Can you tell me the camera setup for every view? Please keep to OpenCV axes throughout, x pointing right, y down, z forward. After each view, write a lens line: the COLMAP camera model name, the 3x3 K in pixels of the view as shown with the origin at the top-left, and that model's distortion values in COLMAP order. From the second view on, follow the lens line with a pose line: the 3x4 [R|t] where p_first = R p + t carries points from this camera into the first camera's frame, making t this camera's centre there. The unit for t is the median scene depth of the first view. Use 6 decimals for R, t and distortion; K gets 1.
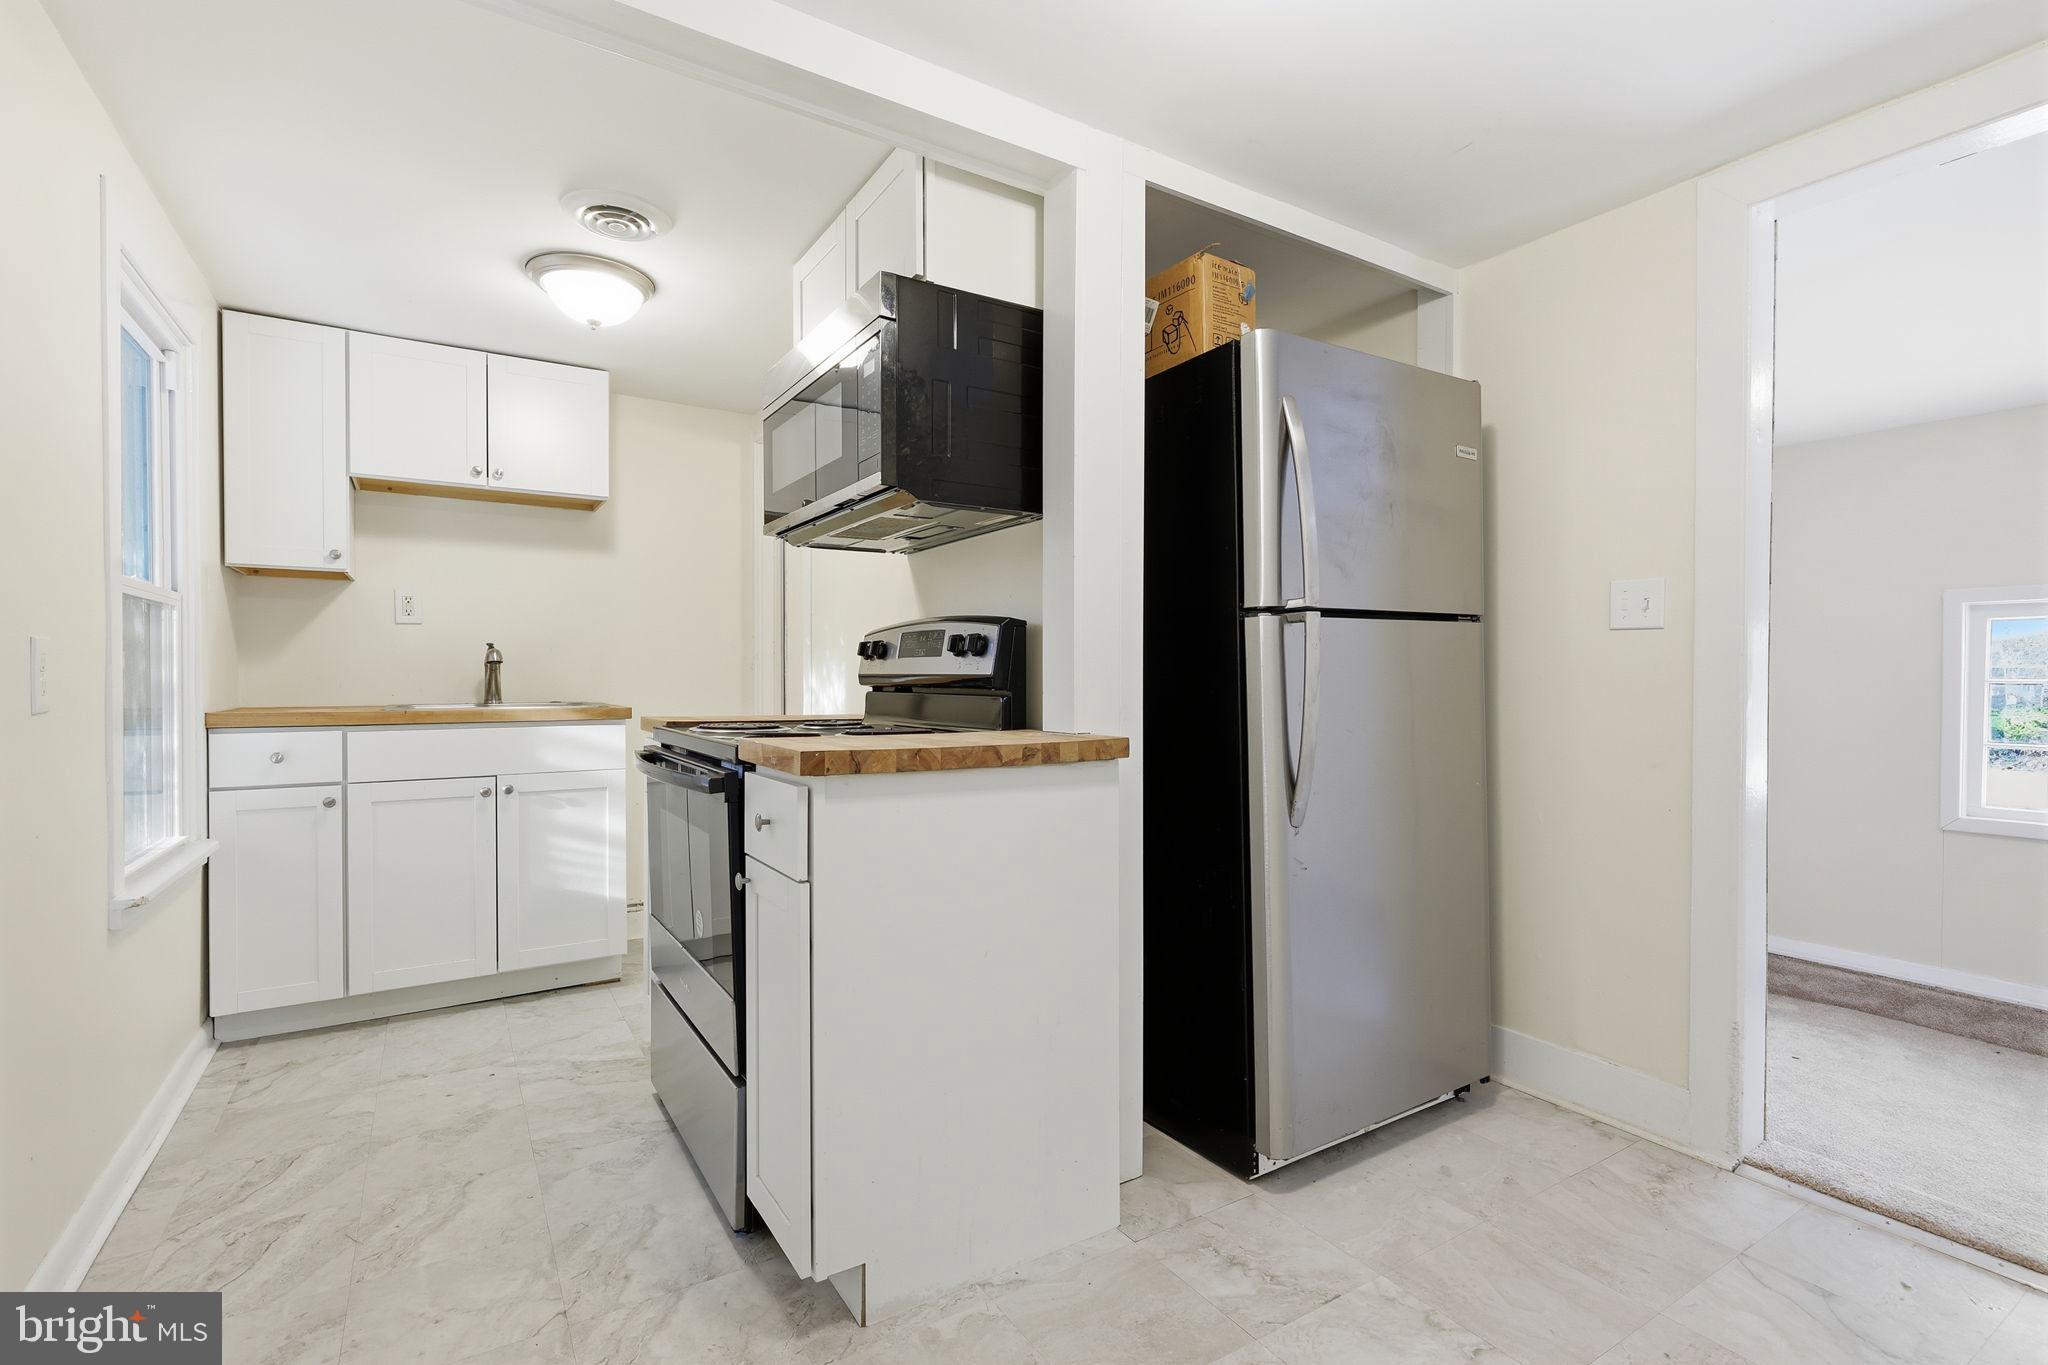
lens RADIAL K [[934.9, 0, 1008.4], [0, 934.9, 682.5], [0, 0, 1]] dist [0.000737, 0.000282]
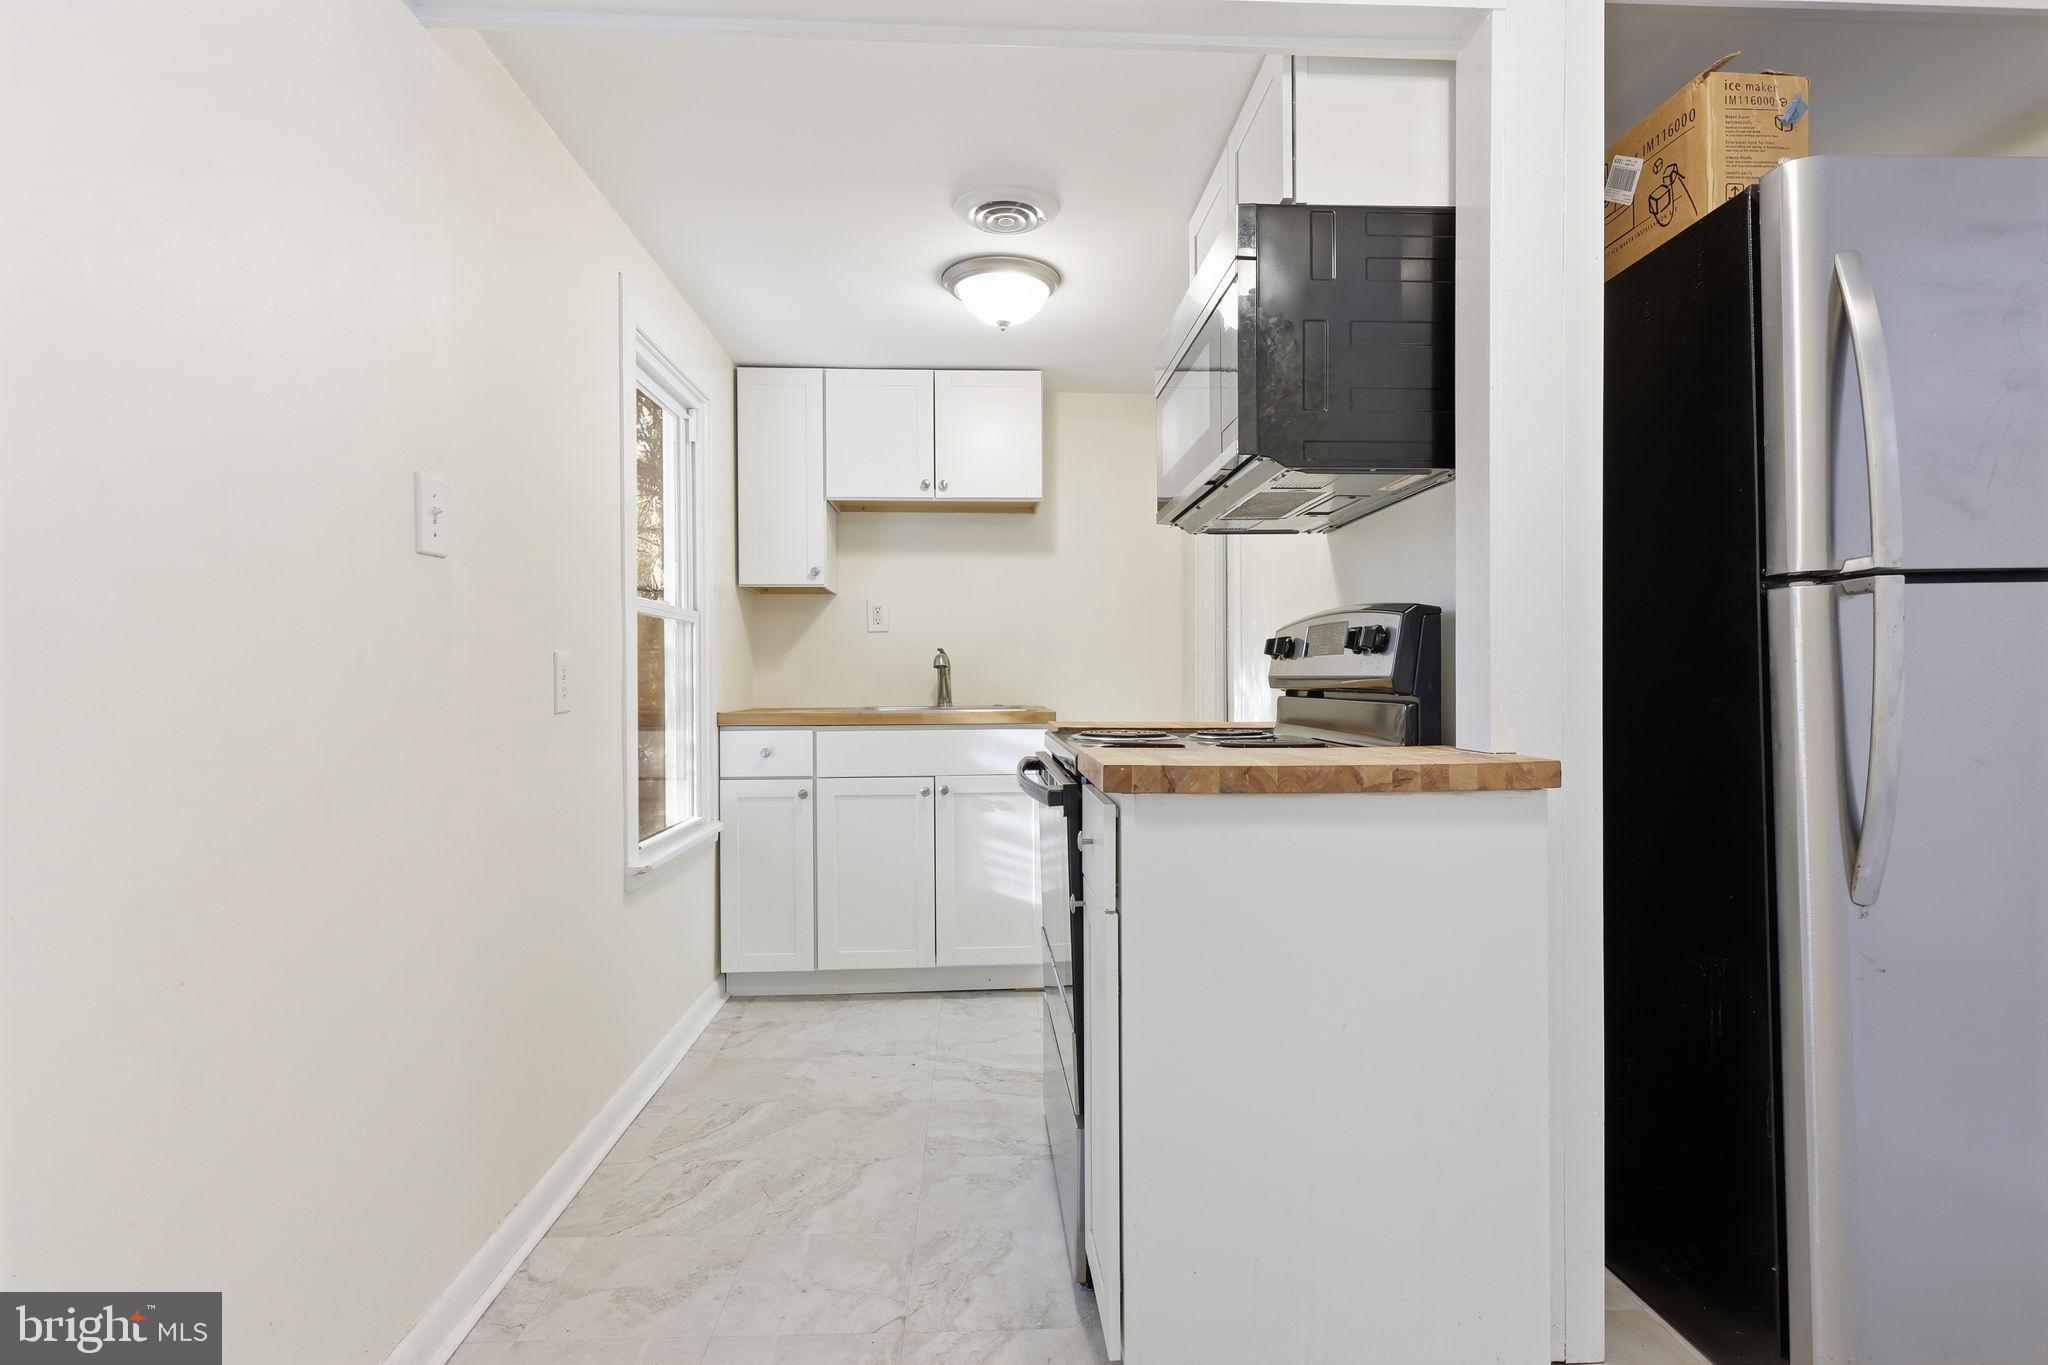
lens RADIAL K [[1021.5, 0, 1025.8], [0, 1021.5, 683.3], [0, 0, 1]] dist [0.002100, -0.000604]
pose [[0.876103, -0.003279, -0.482112, 0.127140], [0.002773, 0.999995, -0.001764, -0.001555], [0.482115, 0.000208, 0.876108, 0.080415]]
